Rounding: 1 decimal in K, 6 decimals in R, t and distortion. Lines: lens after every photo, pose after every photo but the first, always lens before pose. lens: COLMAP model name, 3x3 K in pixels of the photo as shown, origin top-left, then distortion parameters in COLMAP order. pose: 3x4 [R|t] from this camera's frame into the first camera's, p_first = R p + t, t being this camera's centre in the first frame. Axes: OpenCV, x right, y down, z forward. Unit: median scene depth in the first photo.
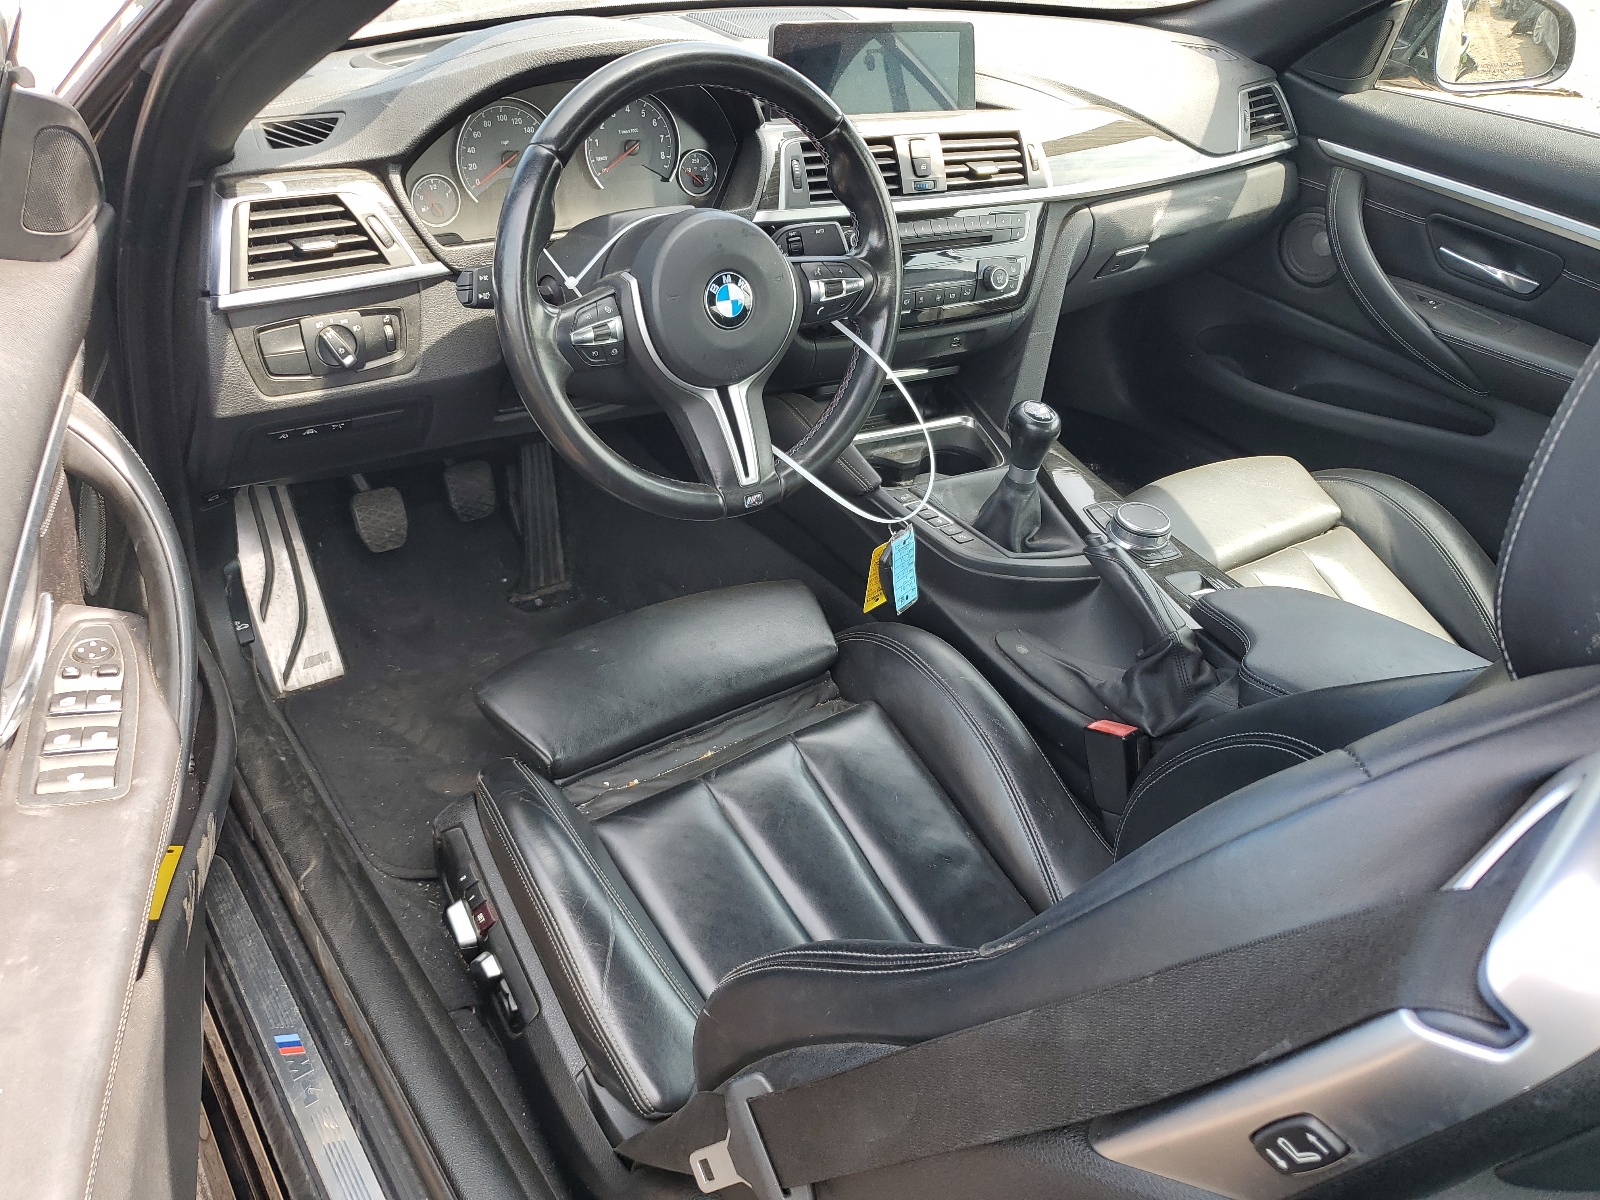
lens RADIAL K [[1237.0, 0, 800.0], [0, 1237.0, 600.0], [0, 0, 1]] dist [-0.002033, 0.001404]
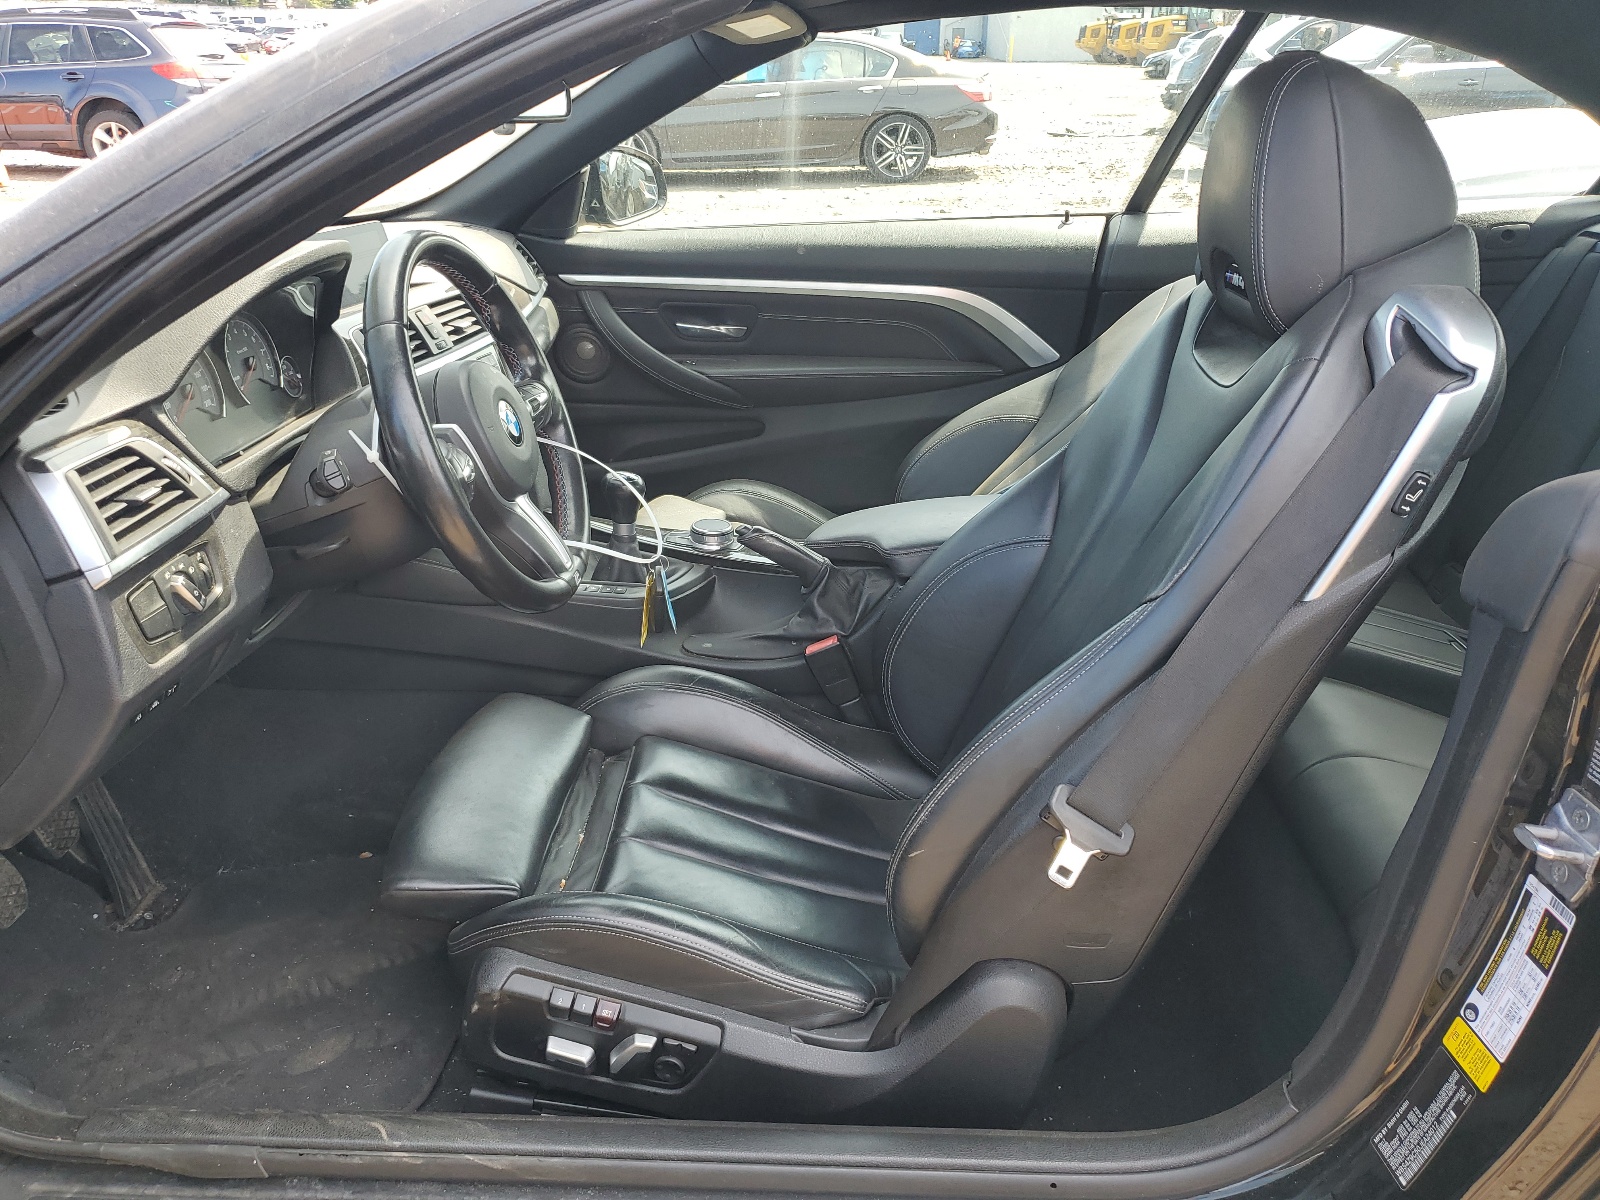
lens RADIAL K [[1207.4, 0, 800.0], [0, 1207.4, 600.0], [0, 0, 1]] dist [-0.036683, -0.000184]
pose [[0.628742, -0.382046, 0.677292, -0.692550], [0.486924, 0.872521, 0.040151, -0.008677], [-0.606291, 0.304545, 0.734618, 0.048217]]
